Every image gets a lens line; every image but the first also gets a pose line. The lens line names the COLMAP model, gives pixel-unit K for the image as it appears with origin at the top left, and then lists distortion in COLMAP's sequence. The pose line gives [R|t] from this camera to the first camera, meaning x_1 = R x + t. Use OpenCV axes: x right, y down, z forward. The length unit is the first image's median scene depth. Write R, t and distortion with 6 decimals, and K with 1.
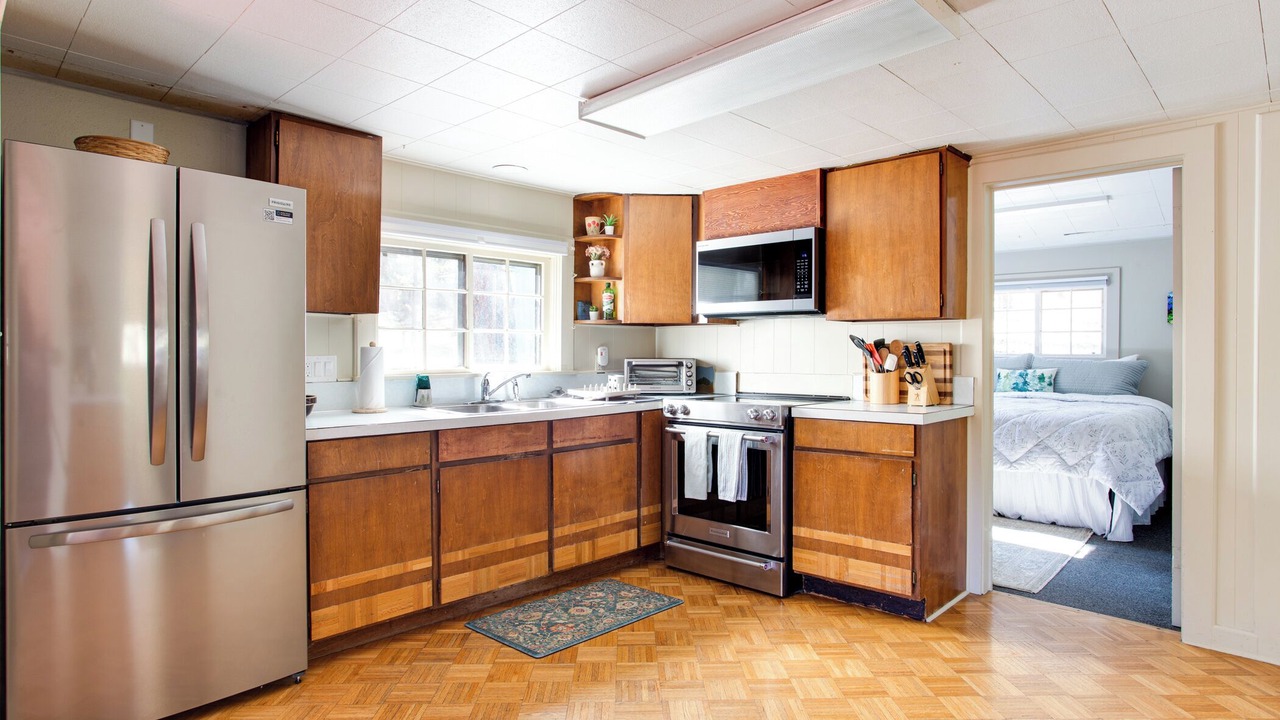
lens RADIAL K [[706.6, 0, 638.5], [0, 706.6, 354.4], [0, 0, 1]] dist [-0.019799, 0.002787]
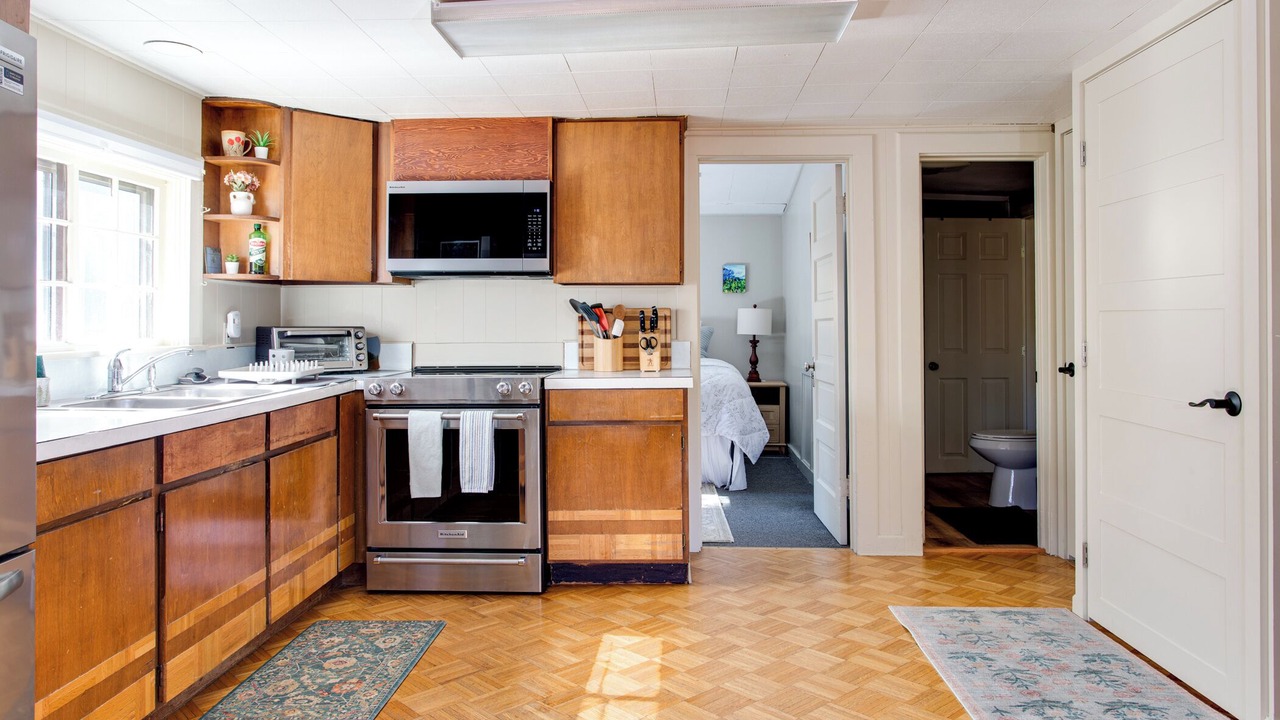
lens RADIAL K [[856.4, 0, 618.1], [0, 856.4, 308.6], [0, 0, 1]] dist [-0.000677, 0.008722]
pose [[0.767596, 0.006273, 0.640903, -0.394836], [0.006279, 0.999831, -0.017305, 0.005109], [-0.640903, 0.017307, 0.767426, 0.097014]]
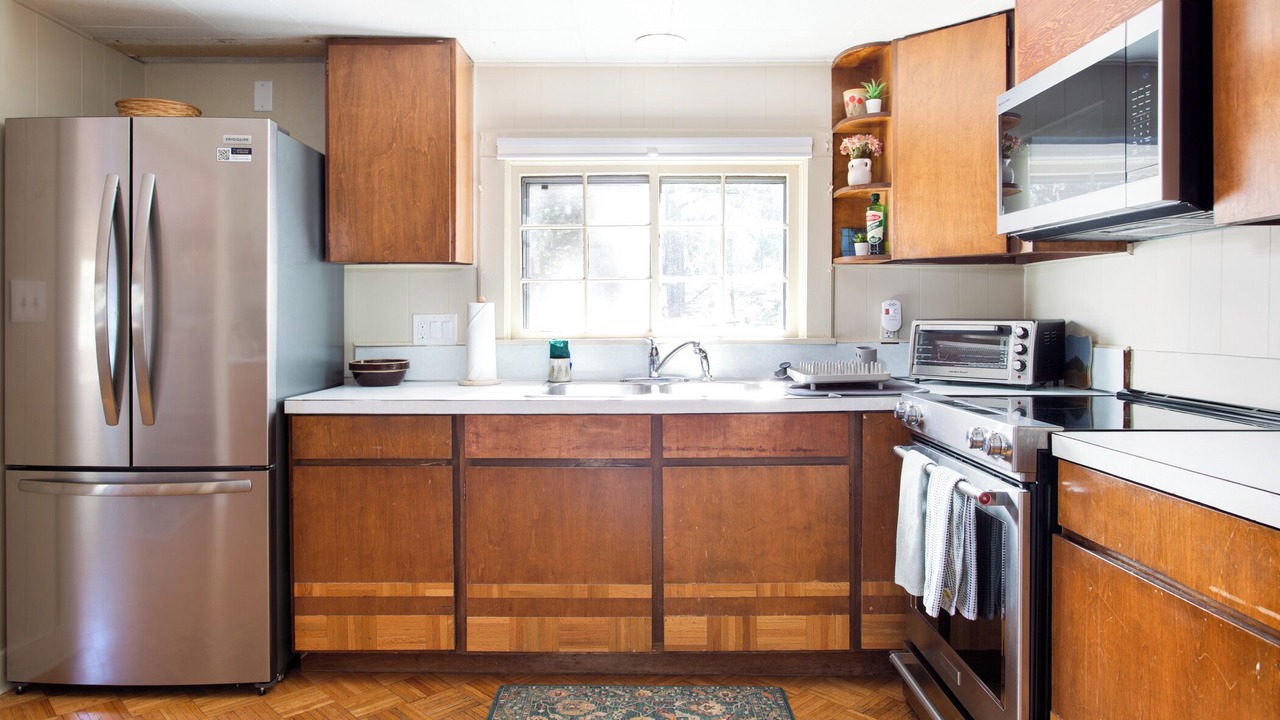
lens RADIAL K [[804.6, 0, 634.3], [0, 804.6, 312.4], [0, 0, 1]] dist [-0.024242, 0.002155]
pose [[0.692452, -0.000798, -0.721463, 0.375984], [0.000225, 1.000000, -0.000891, 0.000719], [0.721463, 0.000455, 0.692452, 0.458013]]
